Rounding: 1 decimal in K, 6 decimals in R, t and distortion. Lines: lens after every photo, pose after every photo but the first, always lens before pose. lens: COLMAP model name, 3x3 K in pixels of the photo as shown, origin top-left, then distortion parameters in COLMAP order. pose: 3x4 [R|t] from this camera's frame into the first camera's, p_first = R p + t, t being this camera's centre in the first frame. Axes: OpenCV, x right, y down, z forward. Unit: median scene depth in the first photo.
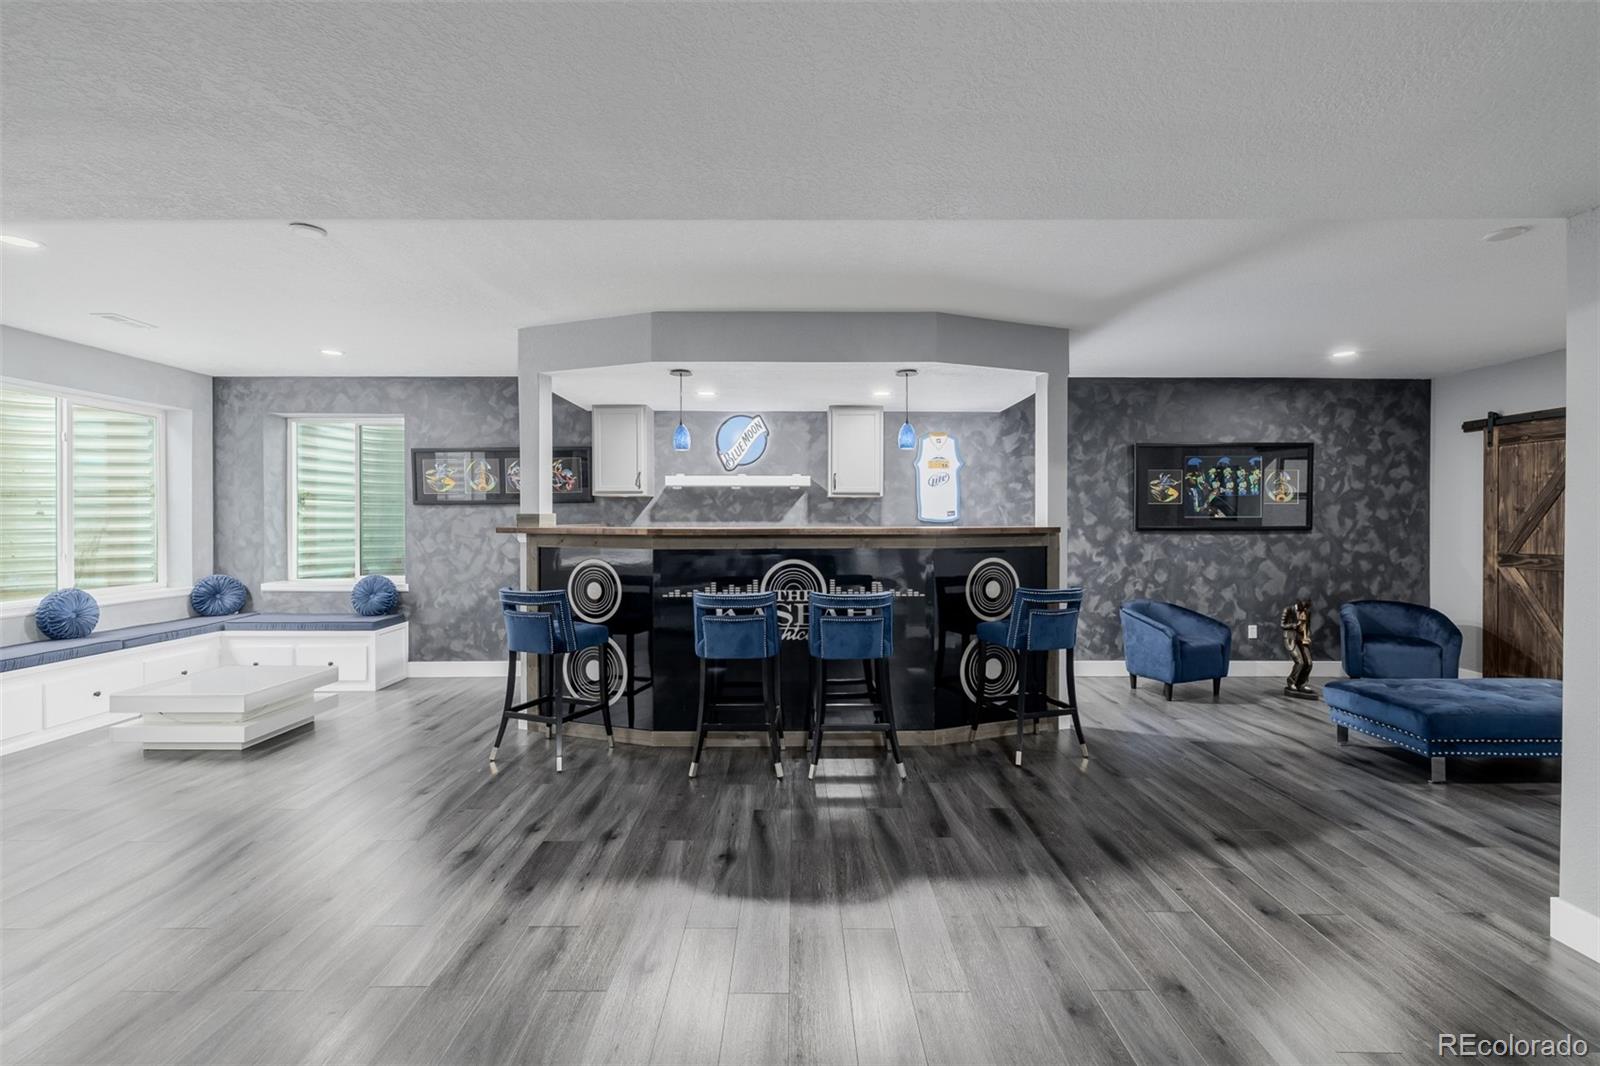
lens RADIAL K [[667.0, 0, 800.8], [0, 667.0, 527.5], [0, 0, 1]] dist [-0.000670, 0.000020]
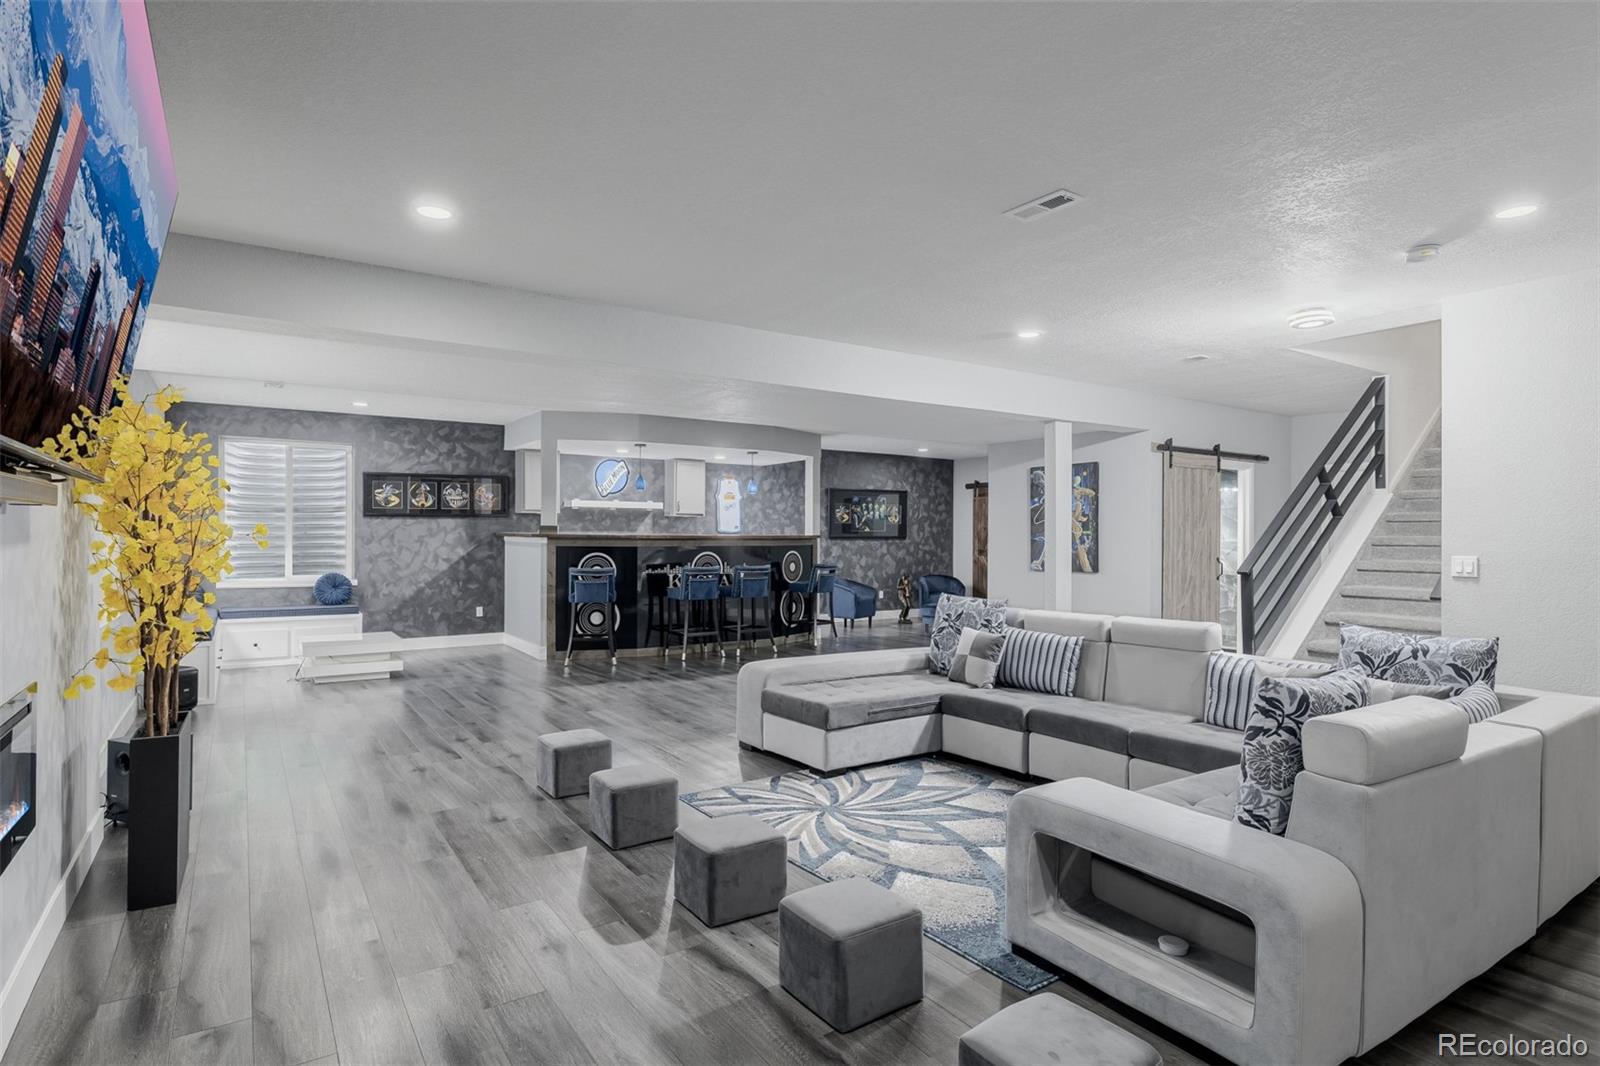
lens RADIAL K [[869.1, 0, 800.0], [0, 869.1, 533.0], [0, 0, 1]] dist [0.000559, 0.000035]
pose [[0.829588, 0.005781, 0.558346, -0.814449], [-0.002357, 0.999974, -0.006852, 0.006564], [-0.558371, 0.004368, 0.829580, -0.824413]]
